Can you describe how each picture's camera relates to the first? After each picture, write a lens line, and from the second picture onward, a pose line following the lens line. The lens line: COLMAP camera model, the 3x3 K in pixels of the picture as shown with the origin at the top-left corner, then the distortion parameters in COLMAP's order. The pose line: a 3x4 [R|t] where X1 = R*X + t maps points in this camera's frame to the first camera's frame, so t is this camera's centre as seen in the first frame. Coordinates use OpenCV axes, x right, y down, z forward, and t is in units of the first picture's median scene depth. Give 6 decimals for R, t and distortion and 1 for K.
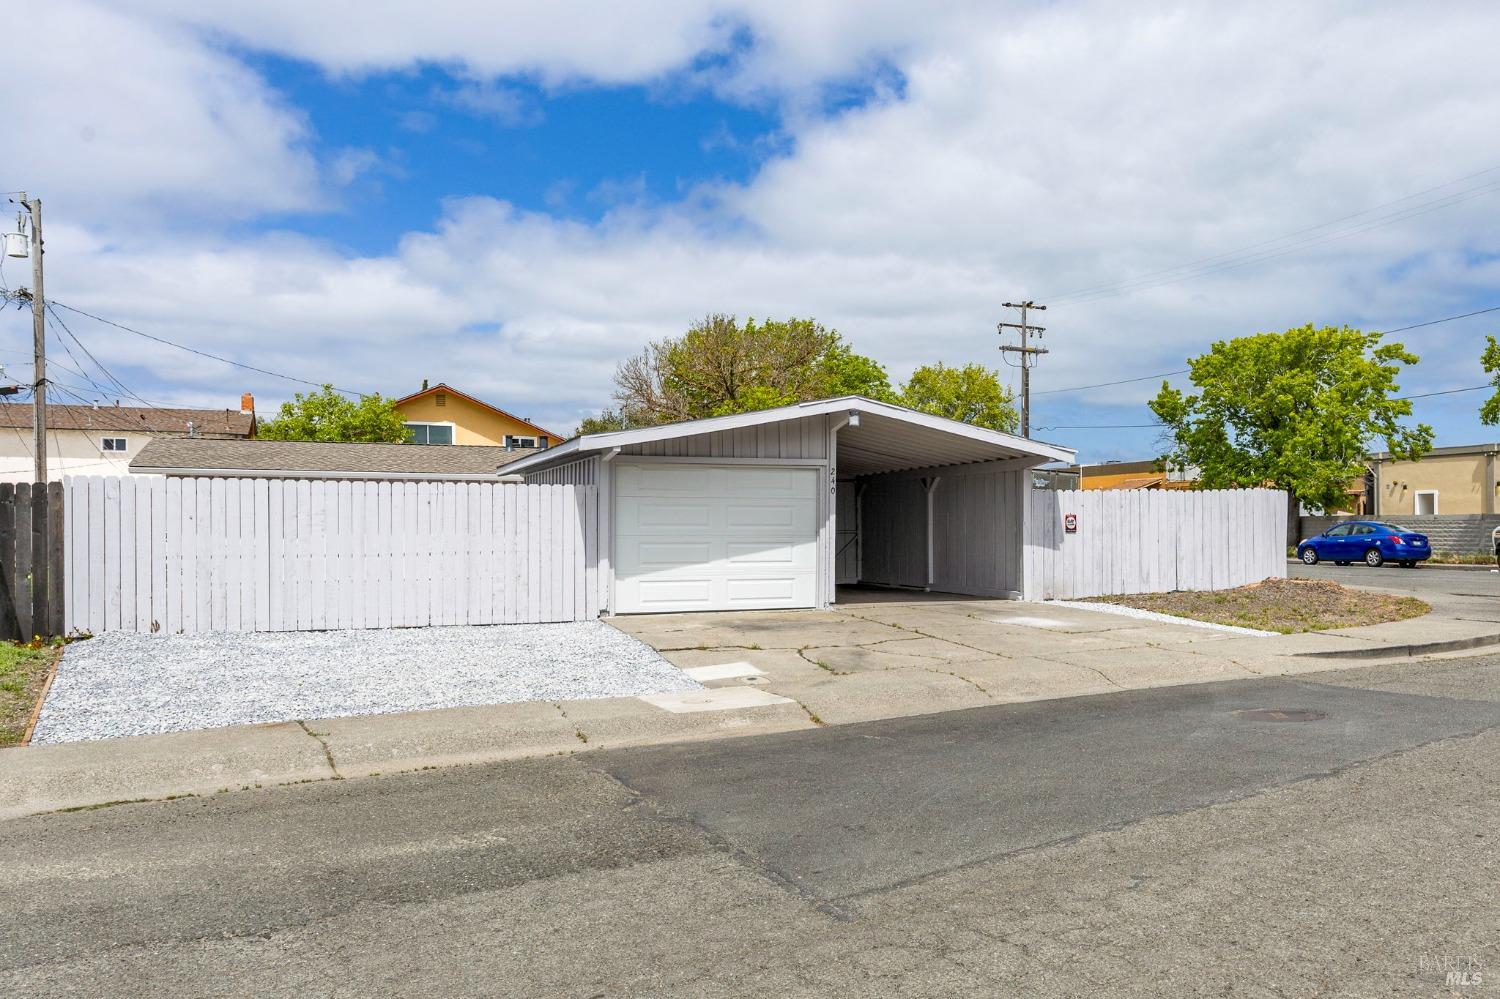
lens RADIAL K [[1122.8, 0, 879.1], [0, 1122.8, 531.1], [0, 0, 1]] dist [0.011514, -0.005892]
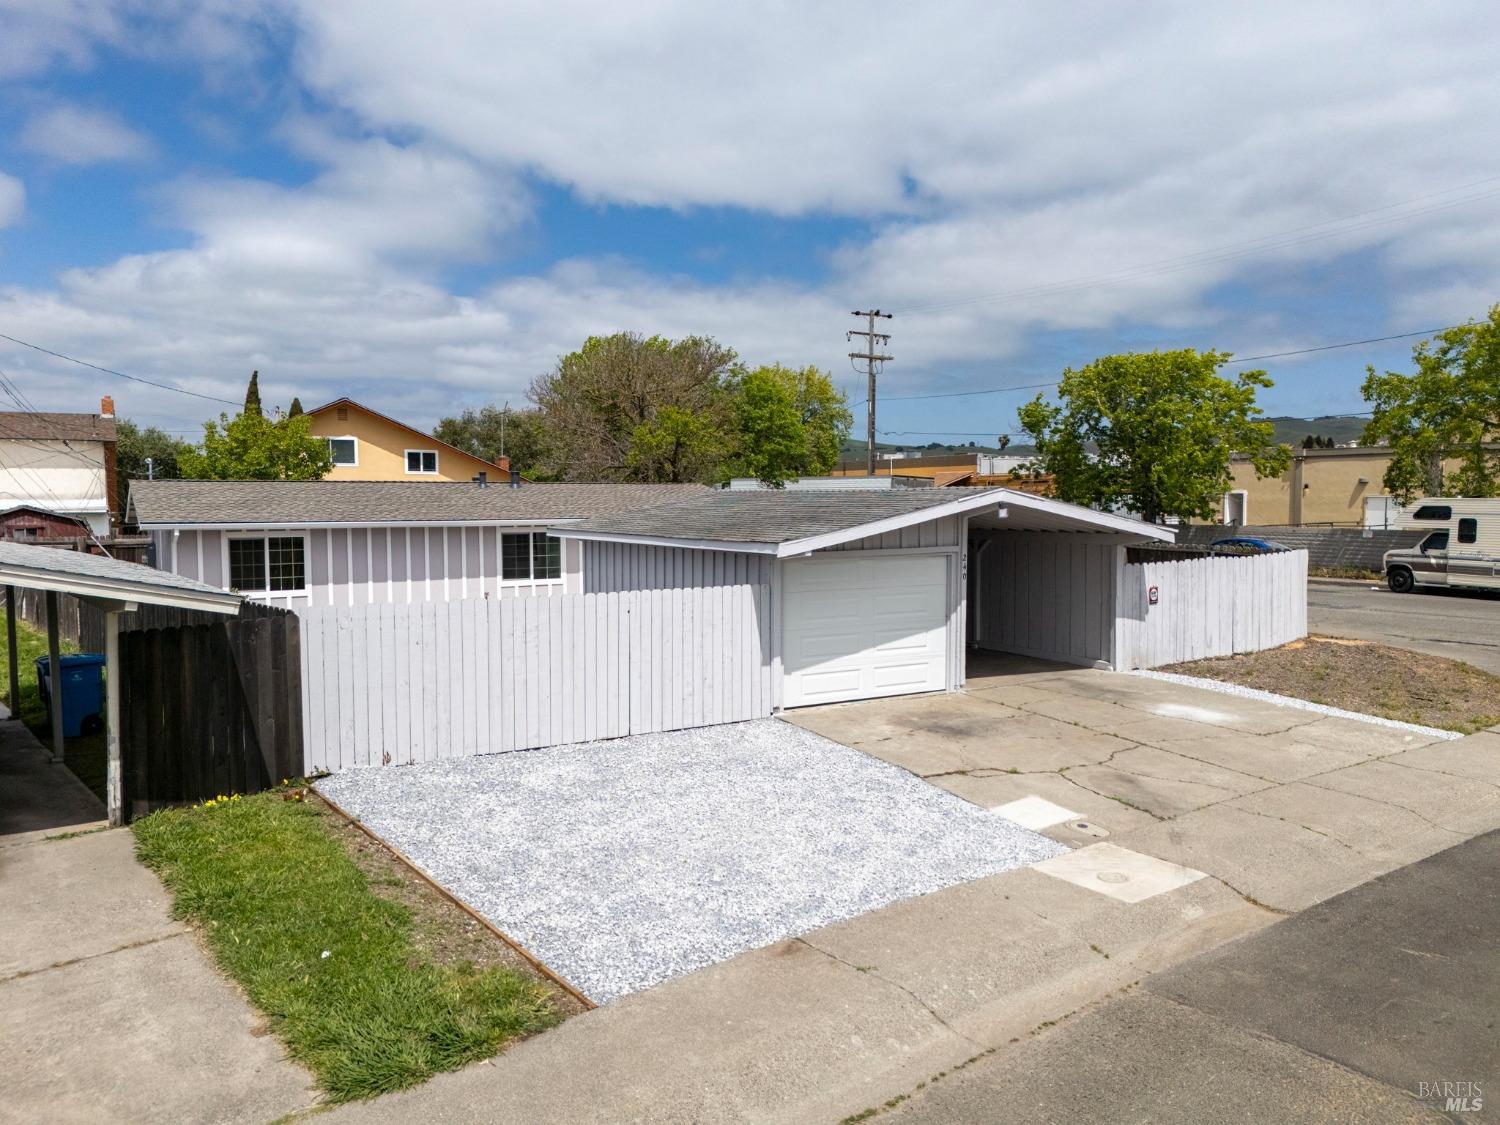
lens RADIAL K [[1053.7, 0, 739.4], [0, 1053.7, 560.7], [0, 0, 1]] dist [0.084037, -0.080828]
pose [[0.995628, -0.006387, 0.093193, -0.294759], [0.001051, 0.998362, 0.057198, -0.092996], [-0.093406, -0.056850, 0.994004, 0.055667]]
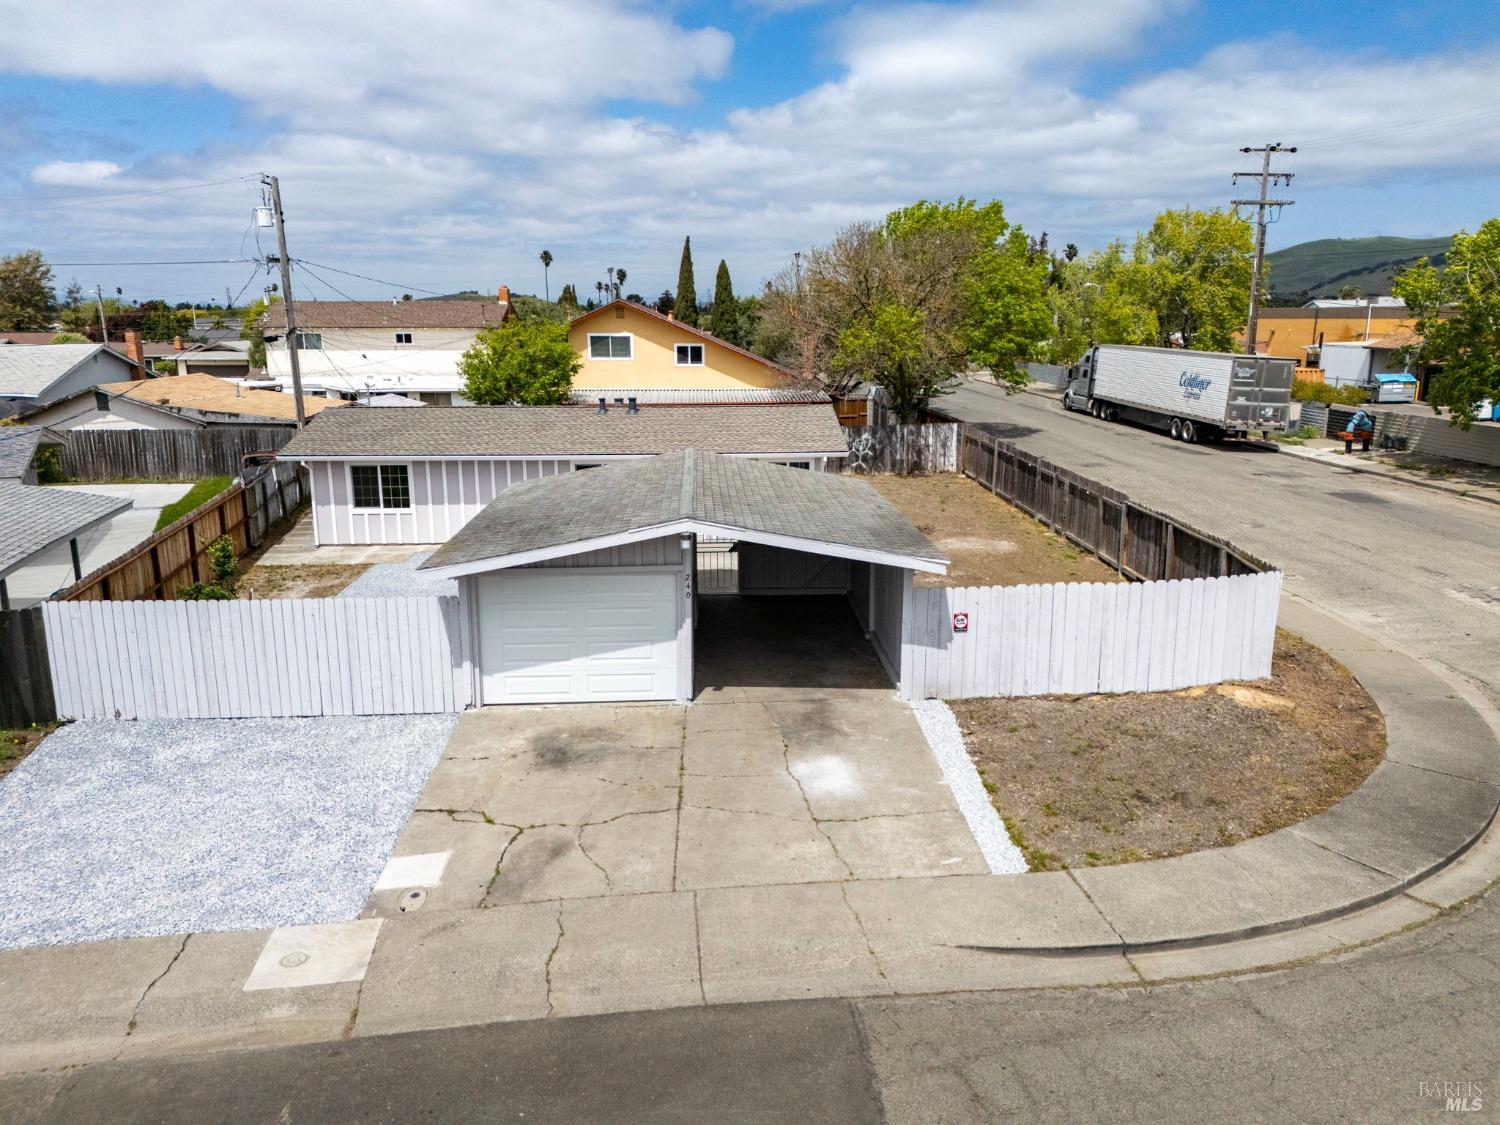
lens RADIAL K [[1050.8, 0, 764.7], [0, 1050.8, 548.0], [0, 0, 1]] dist [0.081757, -0.071401]
pose [[0.926240, 0.079924, -0.368362, 0.330802], [-0.000555, 0.977550, 0.210704, -0.248059], [0.376933, -0.194958, 0.905491, 0.142972]]
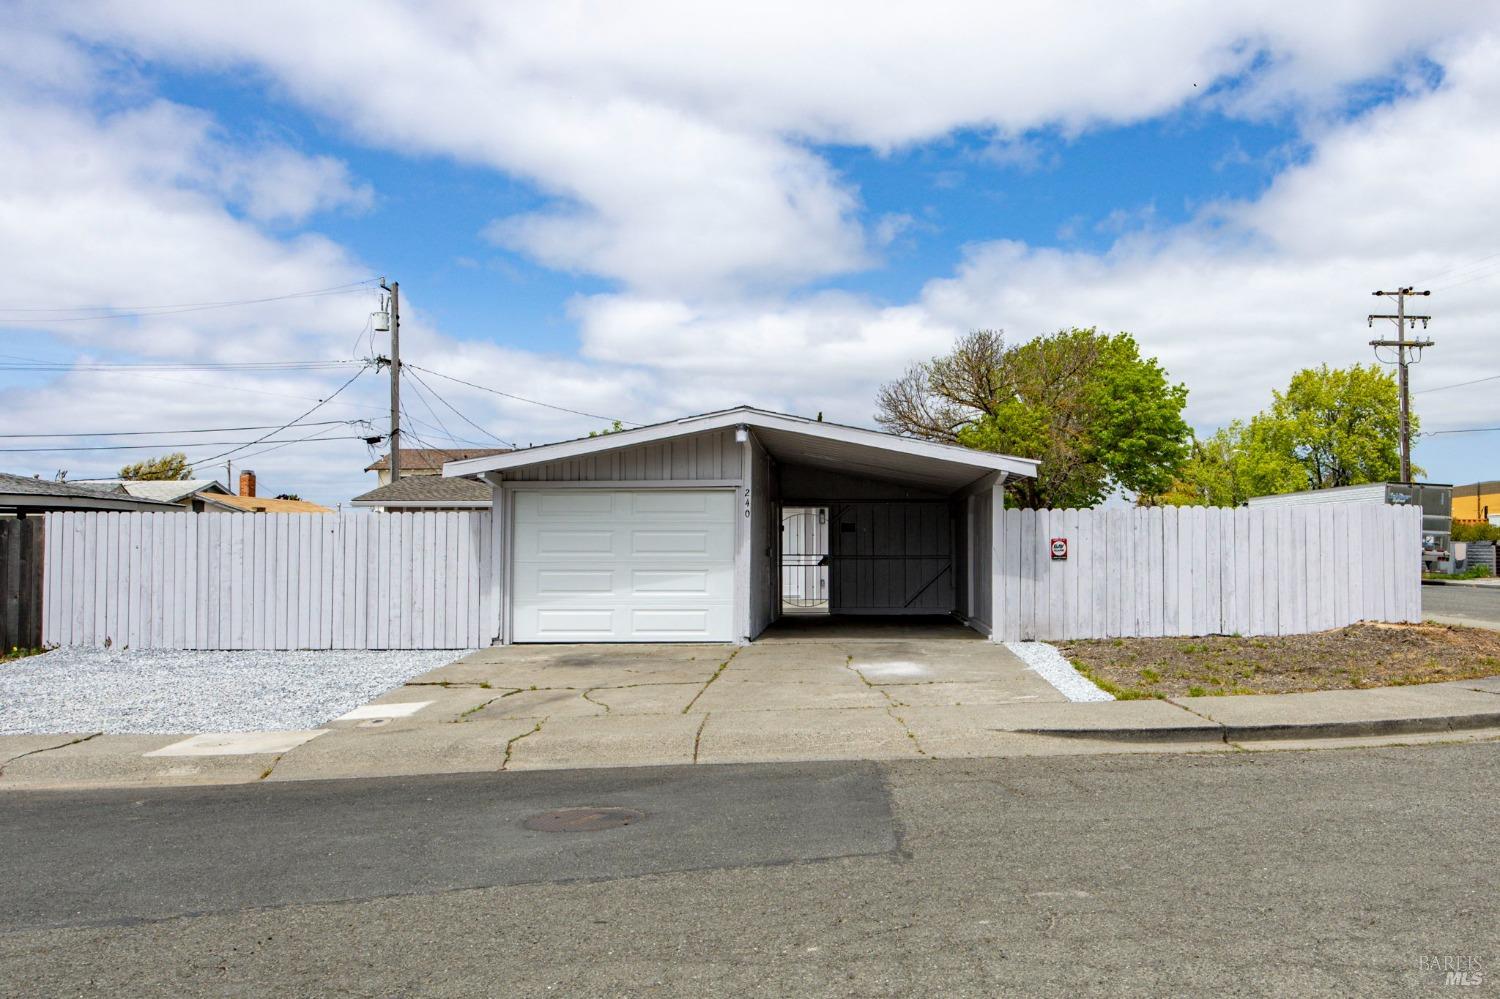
lens RADIAL K [[1122.8, 0, 879.1], [0, 1122.8, 531.1], [0, 0, 1]] dist [0.011514, -0.005892]
pose [[0.914299, -0.007770, -0.404964, 0.375032], [-0.000012, 0.999815, -0.019210, -0.004199], [0.405039, 0.017568, 0.914131, 0.184472]]
